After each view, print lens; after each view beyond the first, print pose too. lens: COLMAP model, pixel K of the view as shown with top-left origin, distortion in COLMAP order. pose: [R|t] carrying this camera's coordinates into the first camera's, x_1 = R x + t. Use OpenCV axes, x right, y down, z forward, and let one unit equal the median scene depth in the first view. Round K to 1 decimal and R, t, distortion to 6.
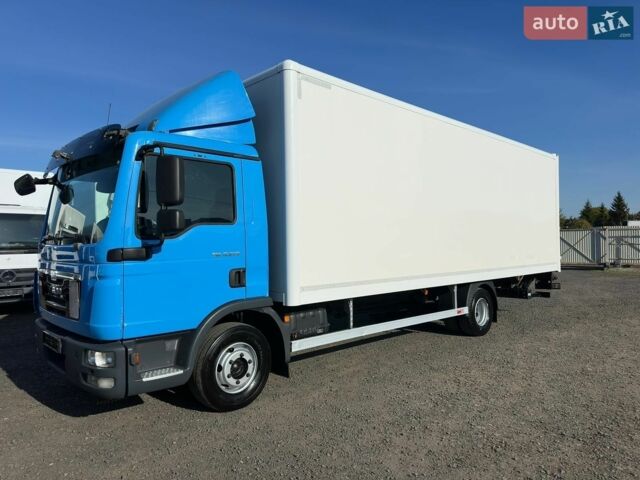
lens RADIAL K [[457.9, 0, 320.0], [0, 457.9, 240.0], [0, 0, 1]] dist [0.058755, -0.085175]
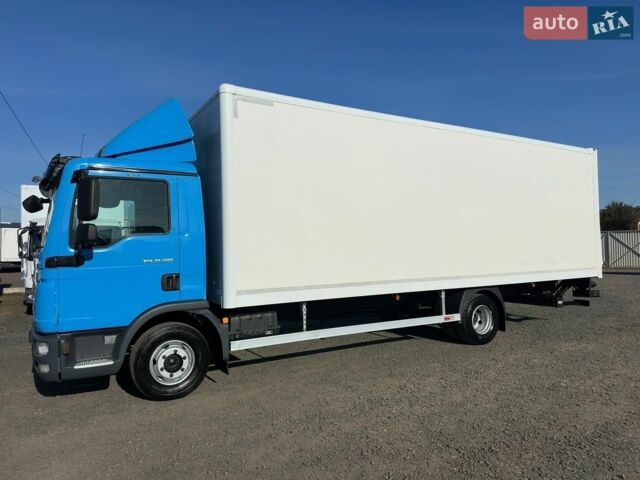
lens RADIAL K [[460.7, 0, 320.3], [0, 460.7, 234.0], [0, 0, 1]] dist [0.055687, -0.089642]
pose [[0.974451, -0.014313, -0.224143, 0.401354], [0.009909, 0.999735, -0.020762, -0.006767], [0.224380, 0.018010, 0.974335, -0.020132]]
